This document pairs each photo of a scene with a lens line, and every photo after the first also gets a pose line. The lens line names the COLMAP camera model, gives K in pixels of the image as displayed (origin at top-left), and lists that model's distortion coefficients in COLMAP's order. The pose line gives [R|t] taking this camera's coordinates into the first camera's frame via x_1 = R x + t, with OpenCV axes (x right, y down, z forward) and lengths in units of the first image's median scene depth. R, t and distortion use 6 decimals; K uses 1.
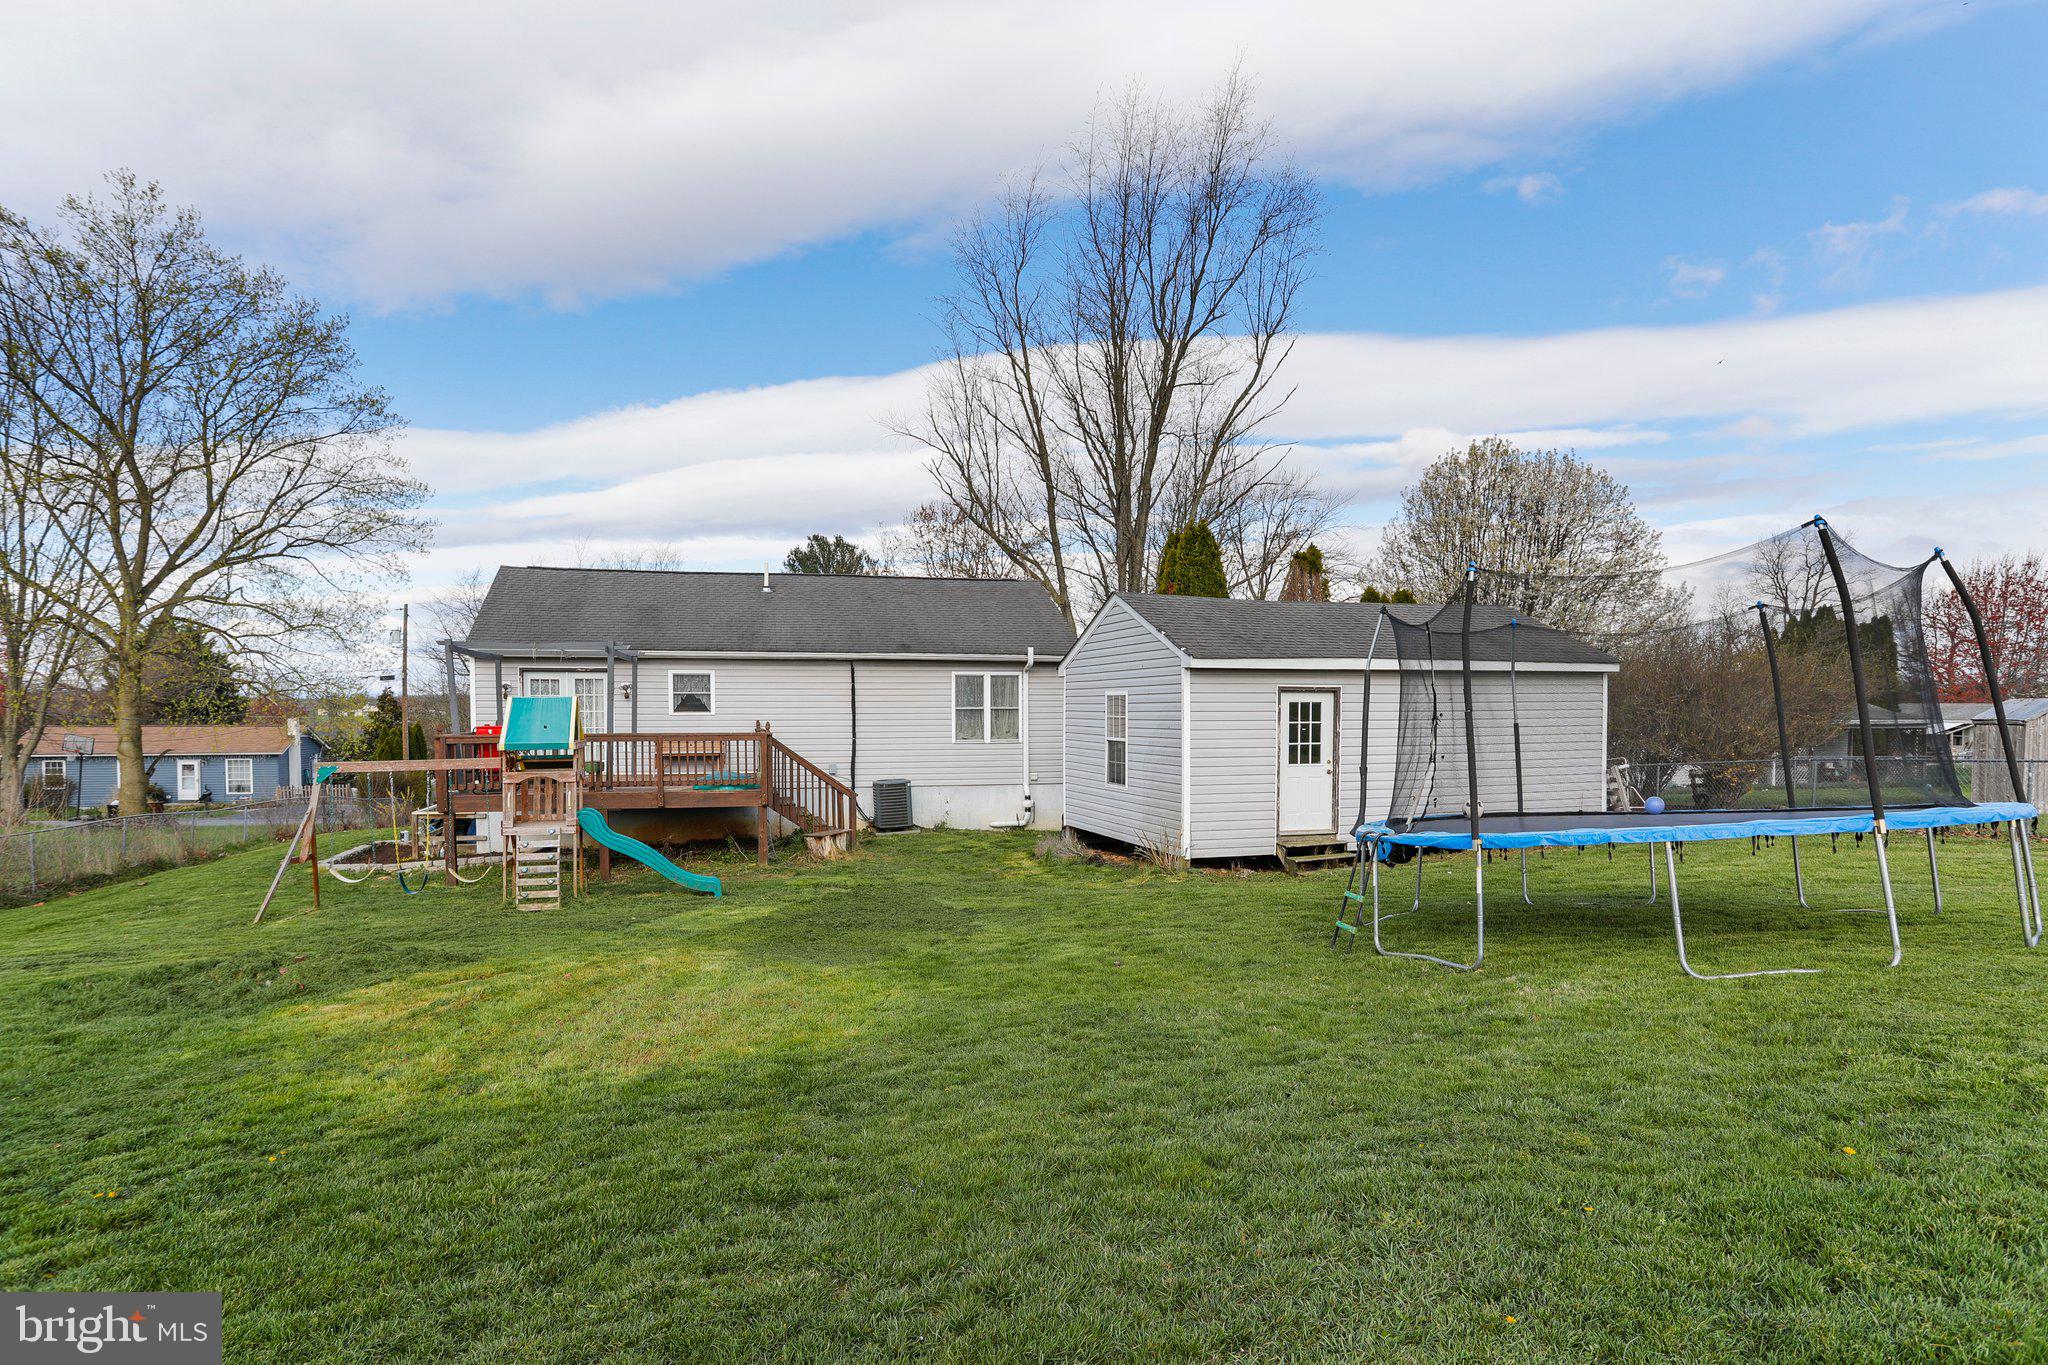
lens RADIAL K [[1163.2, 0, 1030.9], [0, 1163.2, 709.2], [0, 0, 1]] dist [-0.031053, -0.000613]
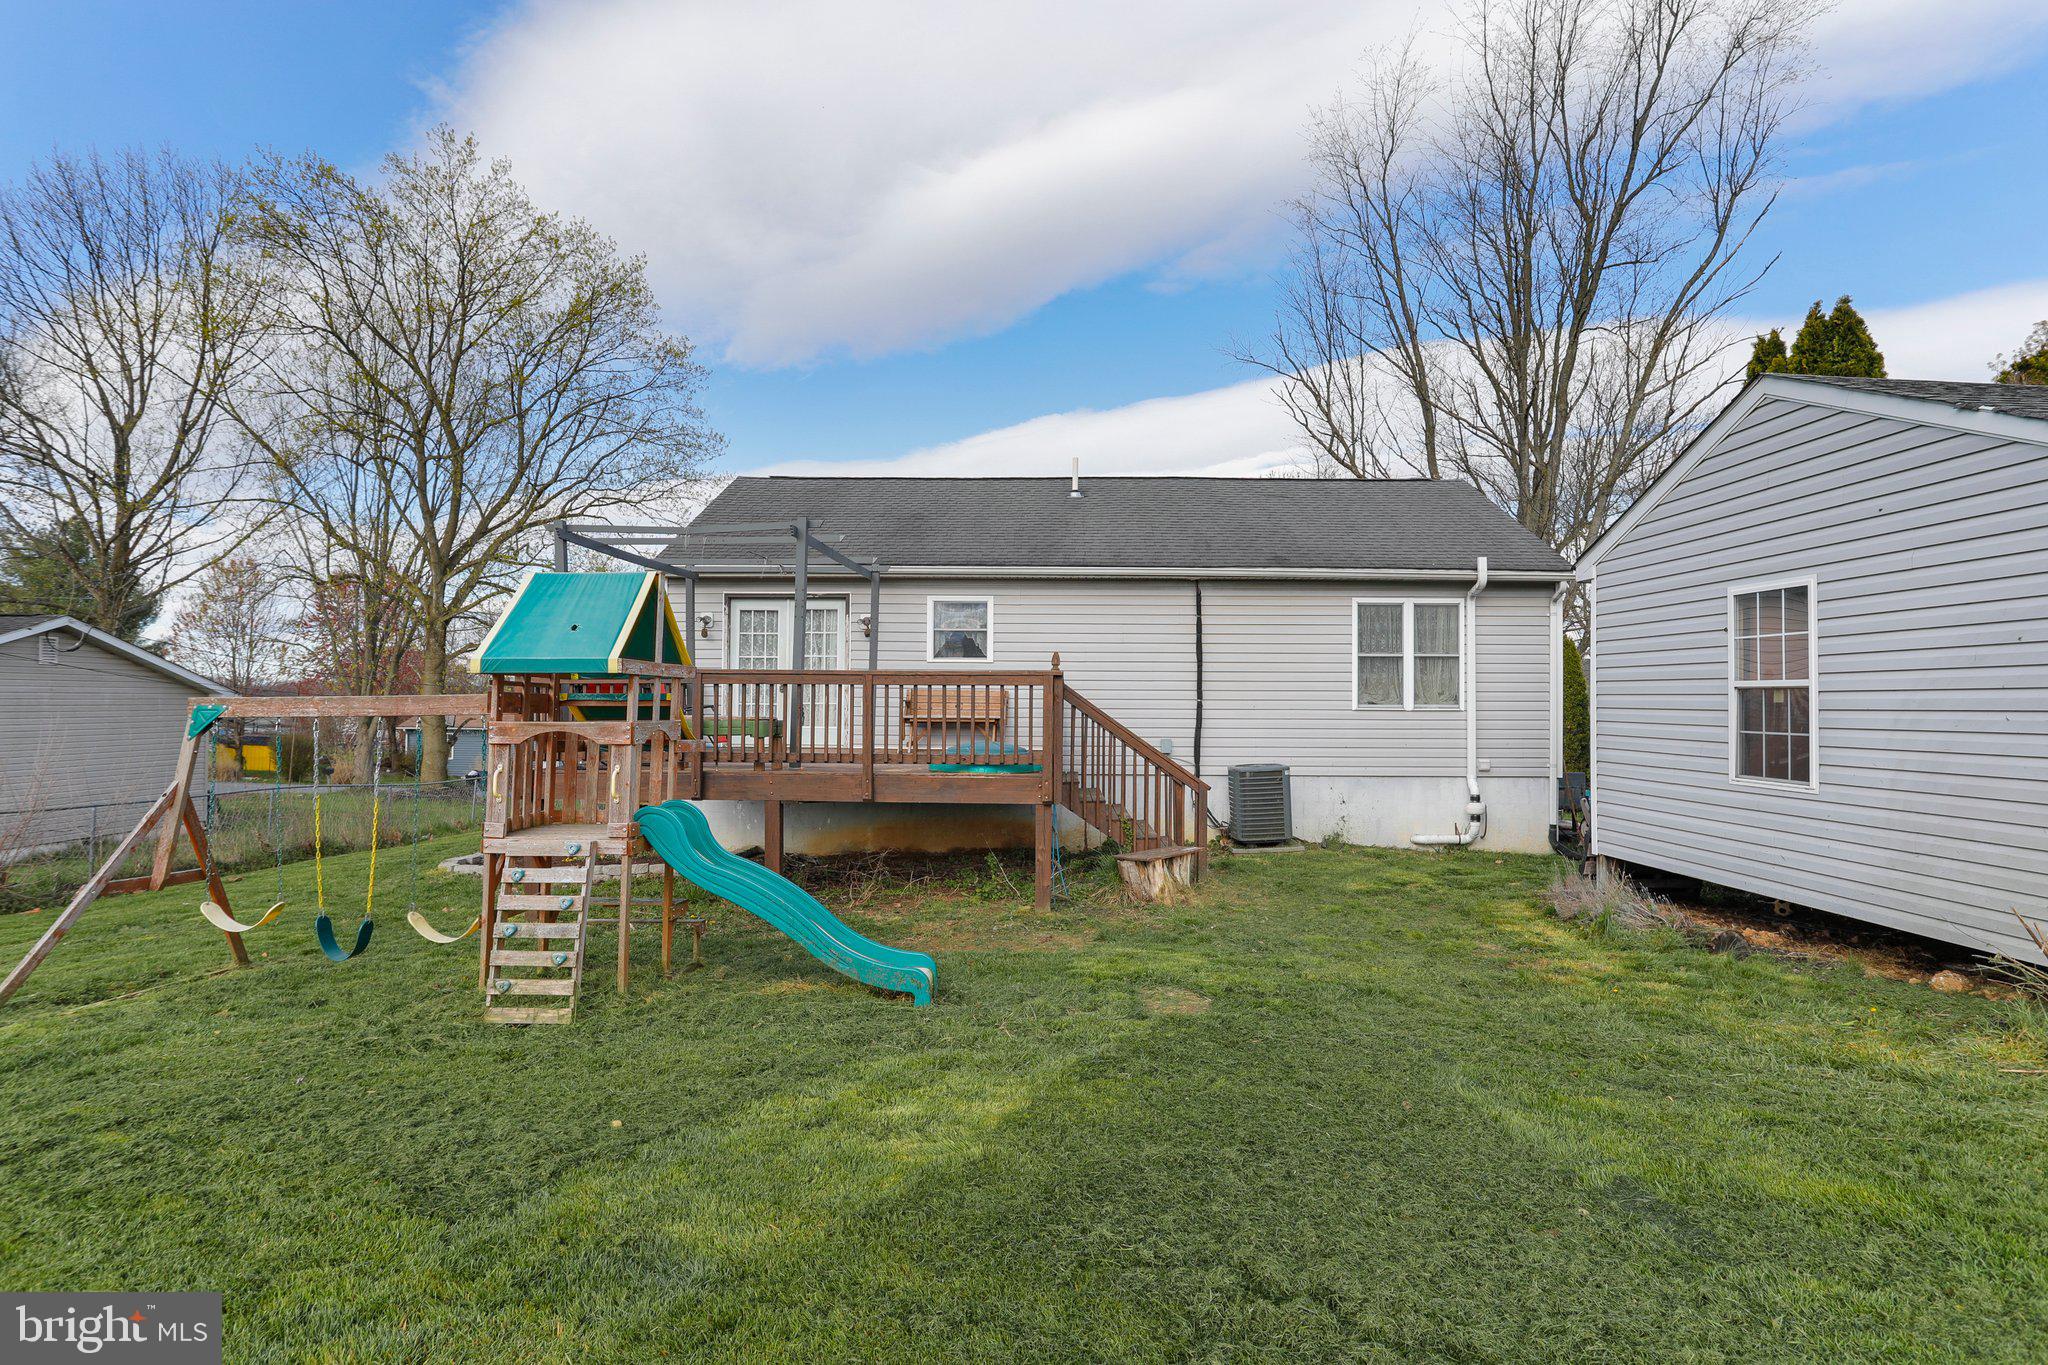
lens RADIAL K [[1090.0, 0, 1045.1], [0, 1090.0, 685.3], [0, 0, 1]] dist [-0.043312, 0.000431]
pose [[0.962052, 0.004441, -0.272829, -0.068528], [-0.009177, 0.999829, -0.016083, 0.027341], [0.272711, 0.017976, 0.961928, 0.387280]]
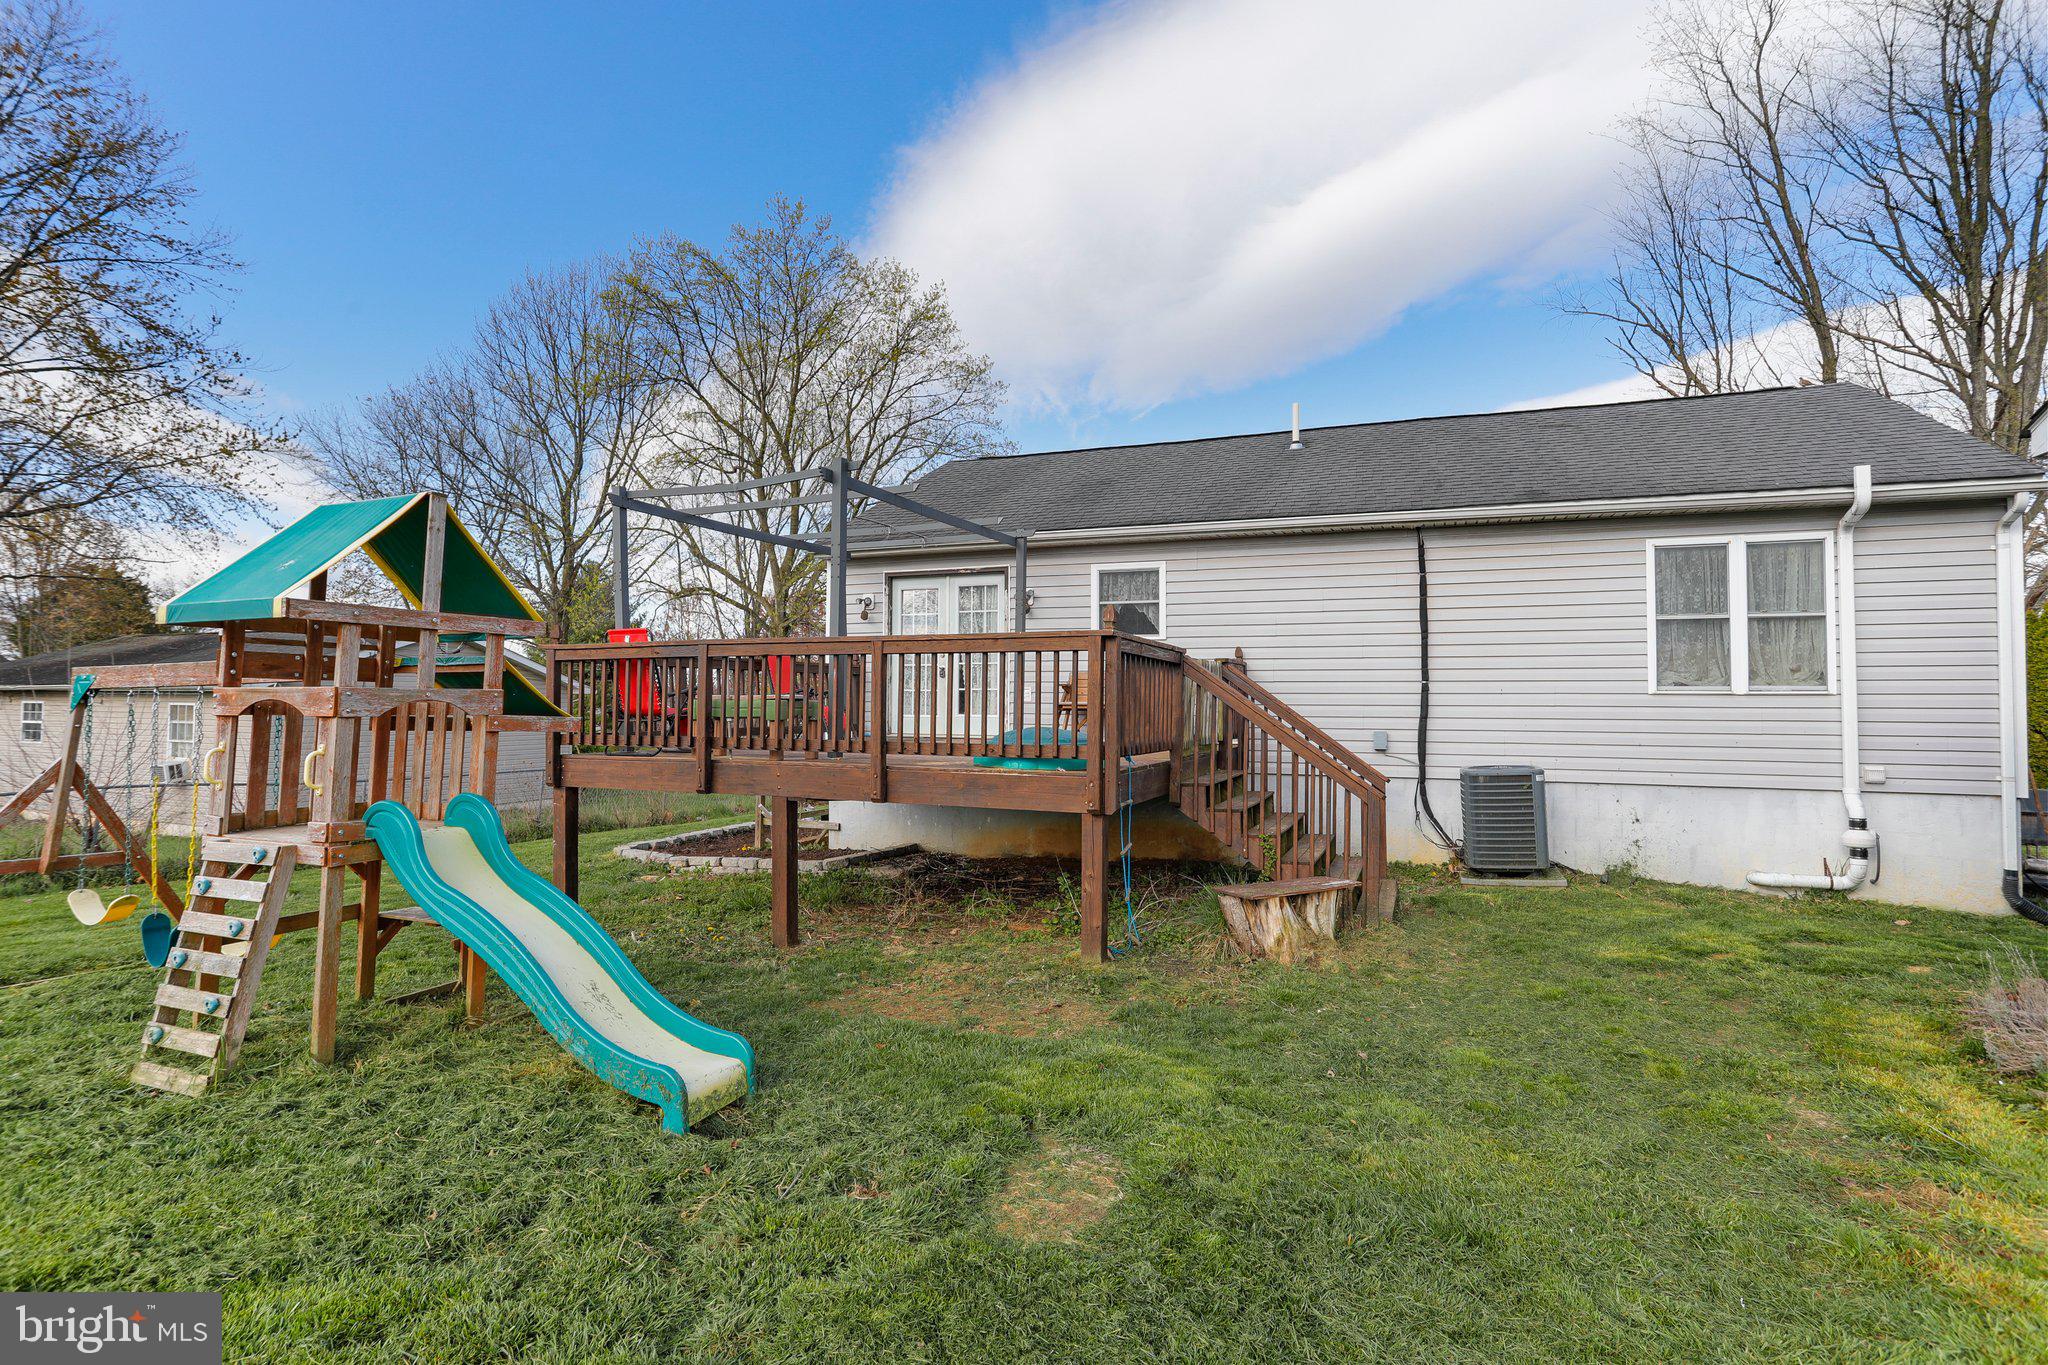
lens RADIAL K [[1003.5, 0, 1024.9], [0, 1003.5, 669.9], [0, 0, 1]] dist [-0.045359, 0.026083]
pose [[0.801206, -0.011234, -0.598284, -0.031458], [-0.008623, 0.999503, -0.030316, 0.034447], [0.598327, 0.029448, 0.800711, 0.546148]]
